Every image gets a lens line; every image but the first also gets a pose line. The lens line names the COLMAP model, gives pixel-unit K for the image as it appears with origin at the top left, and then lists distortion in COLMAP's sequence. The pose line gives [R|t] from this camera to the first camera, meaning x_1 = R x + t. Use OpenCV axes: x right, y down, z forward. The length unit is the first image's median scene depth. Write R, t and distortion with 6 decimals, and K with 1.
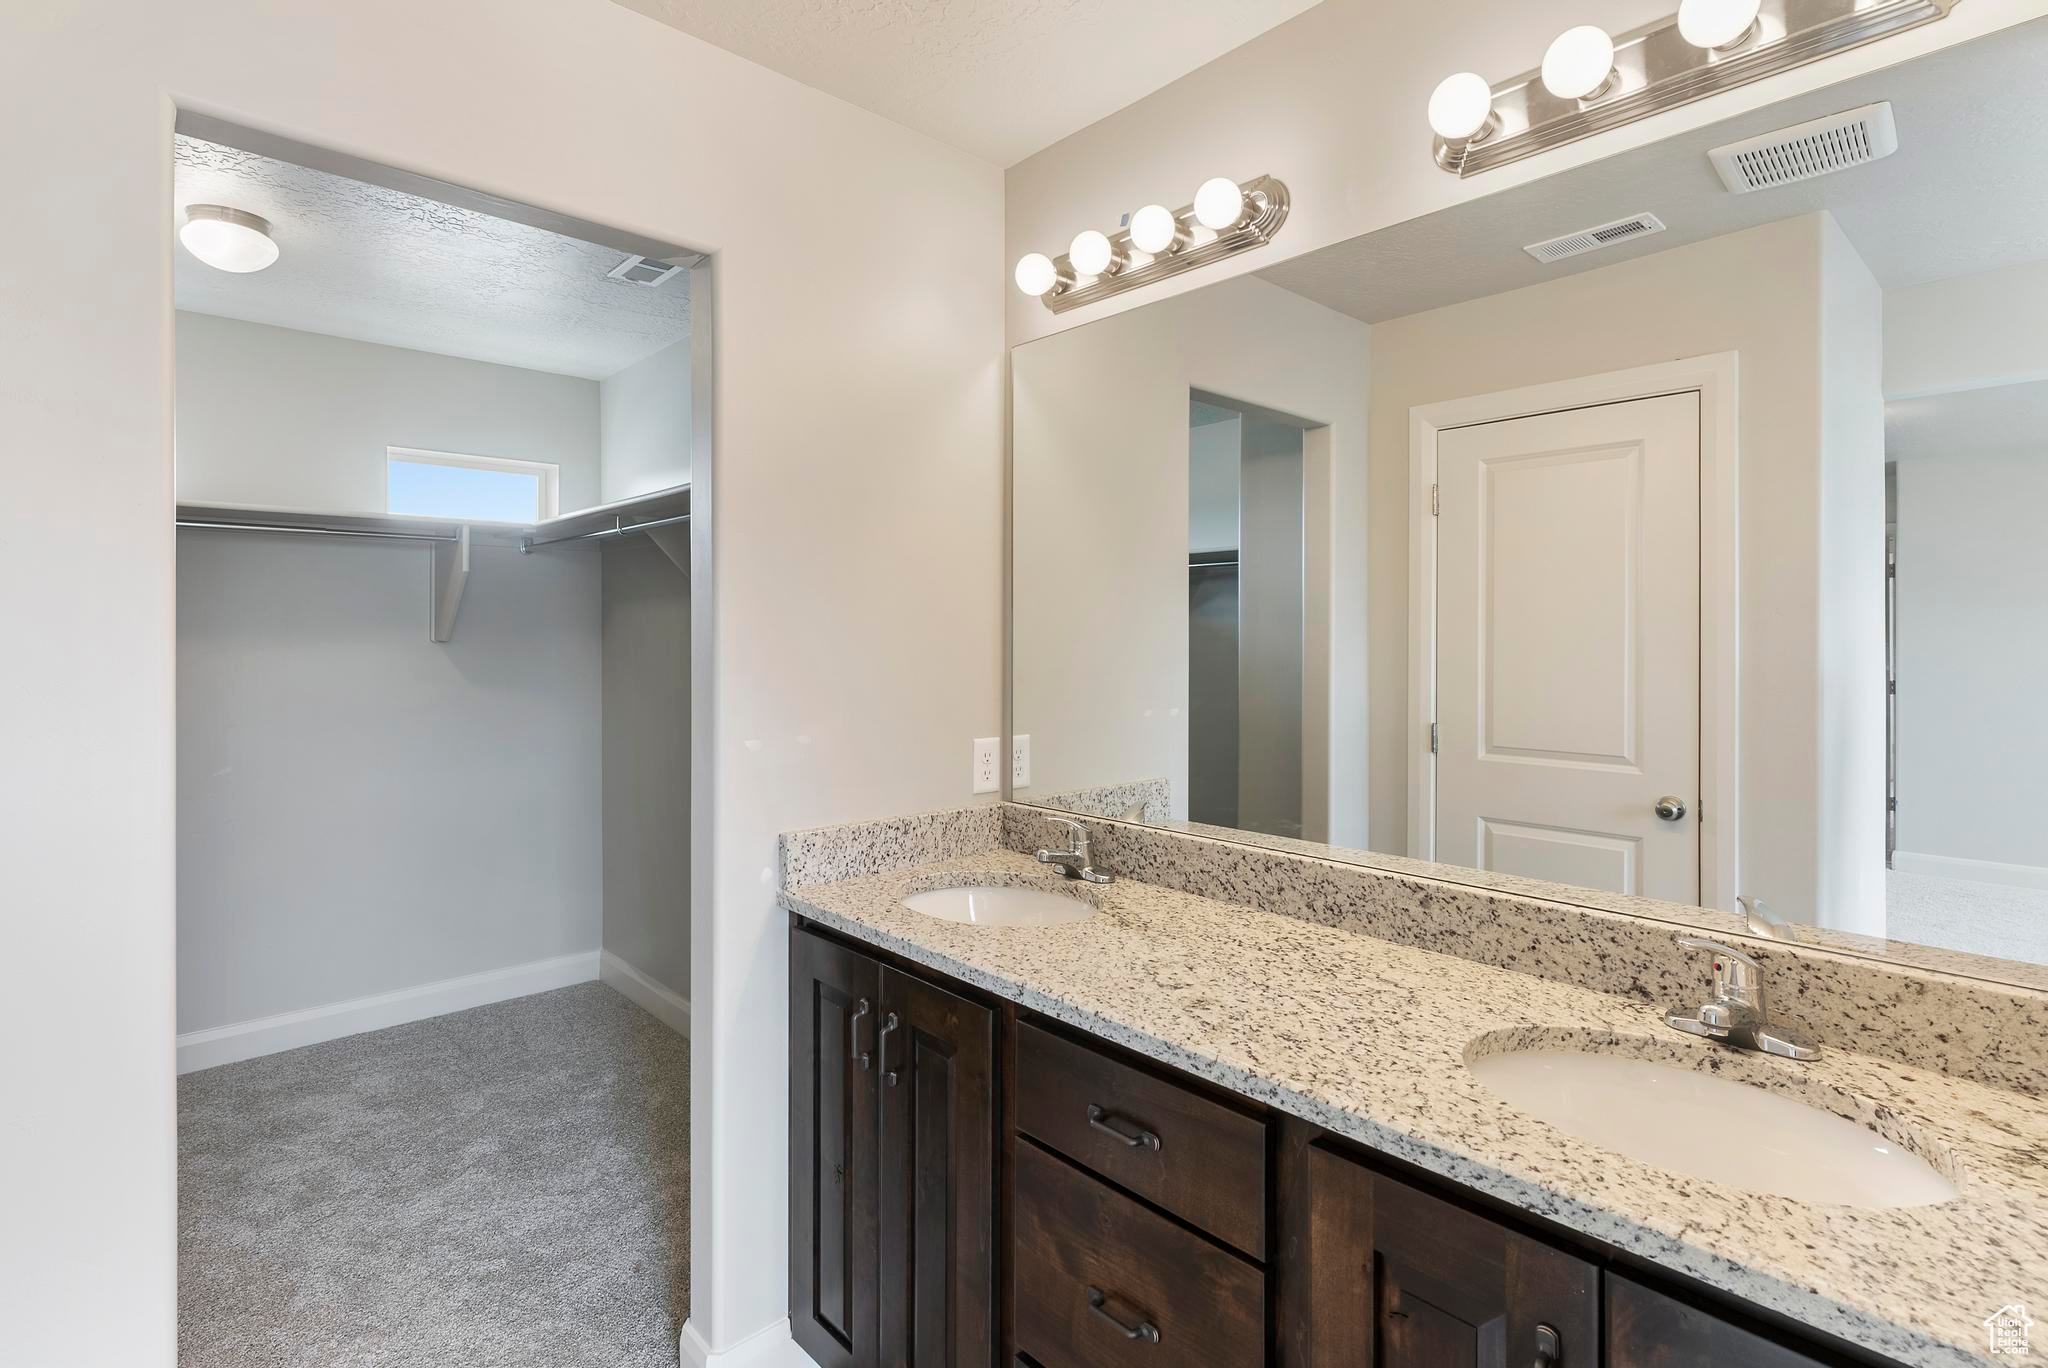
lens RADIAL K [[995.8, 0, 1032.2], [0, 995.8, 649.0], [0, 0, 1]] dist [0.002525, 0.000079]
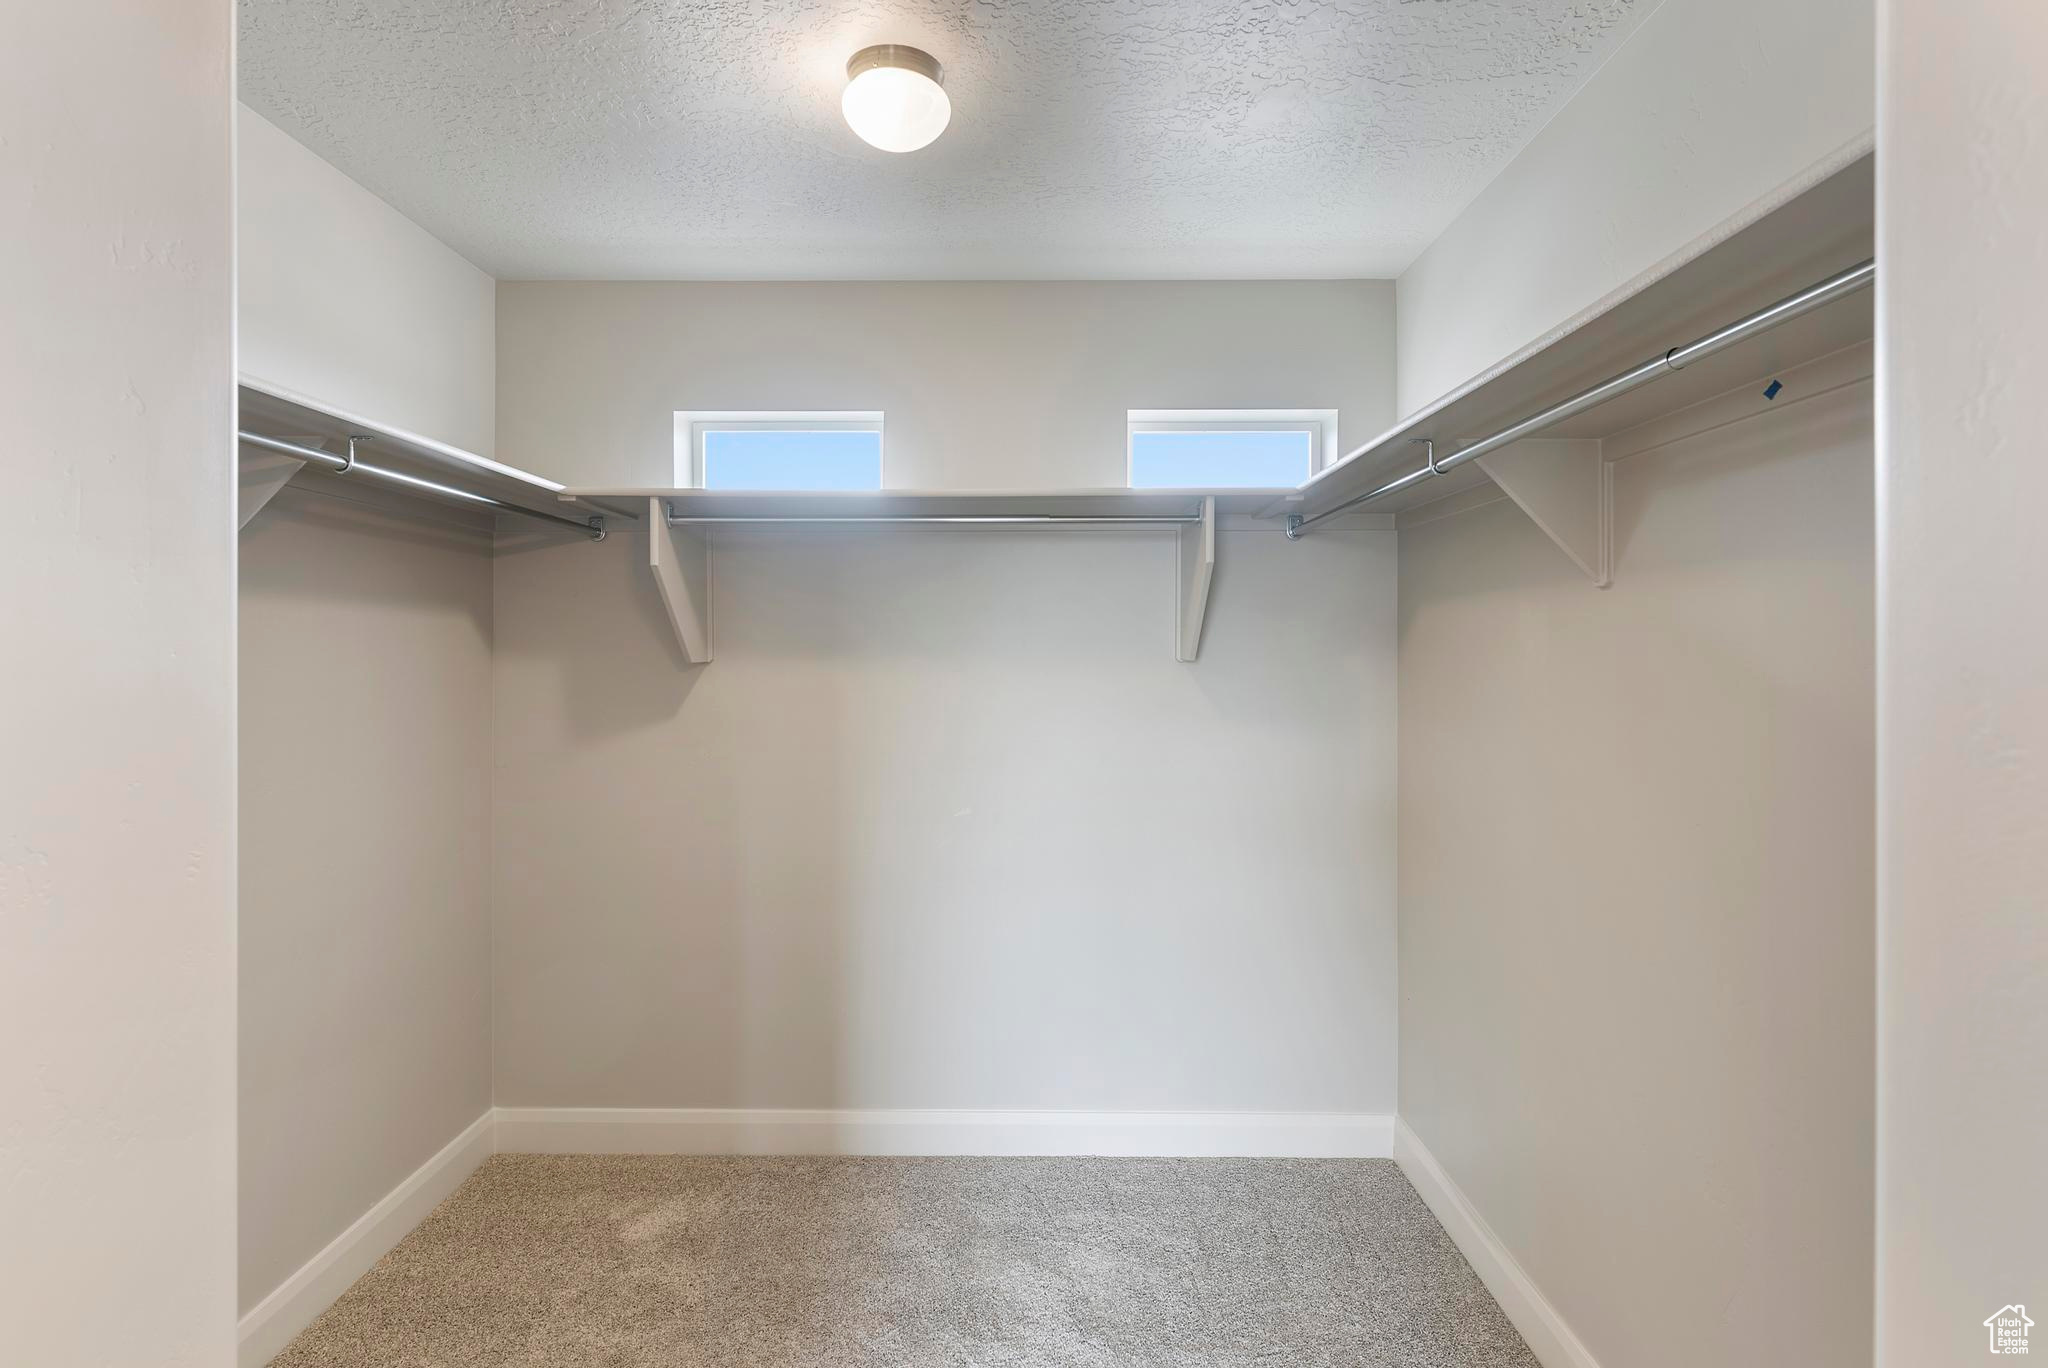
lens RADIAL K [[995.8, 0, 1032.2], [0, 995.8, 649.0], [0, 0, 1]] dist [0.002525, 0.000079]
pose [[0.730702, -0.007084, -0.682660, -0.228244], [-0.006175, 0.999837, -0.016986, -0.001893], [0.682669, 0.016627, 0.730539, 0.510863]]
